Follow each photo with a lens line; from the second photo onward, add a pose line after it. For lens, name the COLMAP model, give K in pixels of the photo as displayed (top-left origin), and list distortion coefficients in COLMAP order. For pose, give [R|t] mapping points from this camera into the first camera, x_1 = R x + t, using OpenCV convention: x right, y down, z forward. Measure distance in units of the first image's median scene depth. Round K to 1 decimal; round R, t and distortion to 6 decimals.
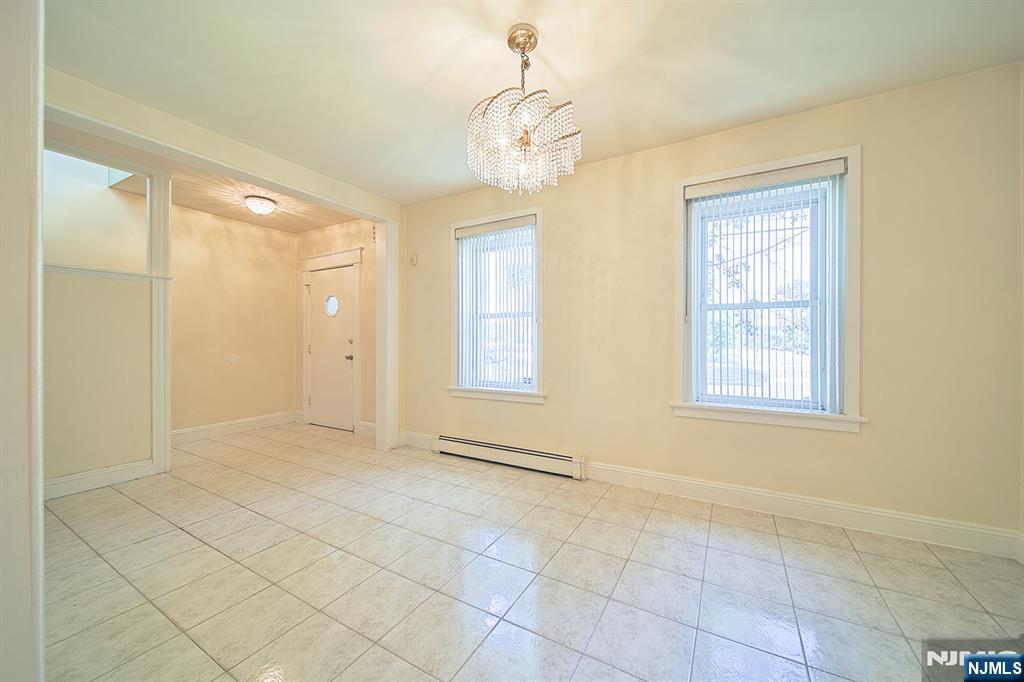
lens RADIAL K [[375.8, 0, 507.9], [0, 375.8, 340.1], [0, 0, 1]] dist [0.001544, -0.001297]
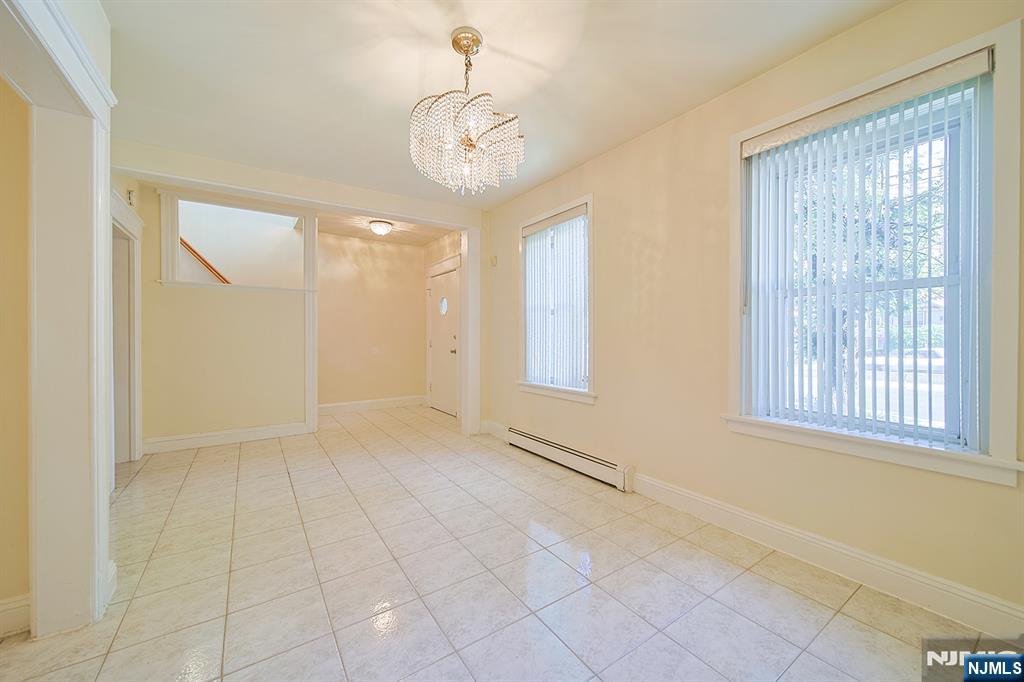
lens RADIAL K [[375.8, 0, 509.0], [0, 375.8, 338.0], [0, 0, 1]] dist [0.001544, -0.001297]
pose [[0.905841, 0.002594, -0.423610, 0.316104], [0.000530, 0.999974, 0.007257, -0.003439], [0.423618, -0.006798, 0.905816, 0.066219]]
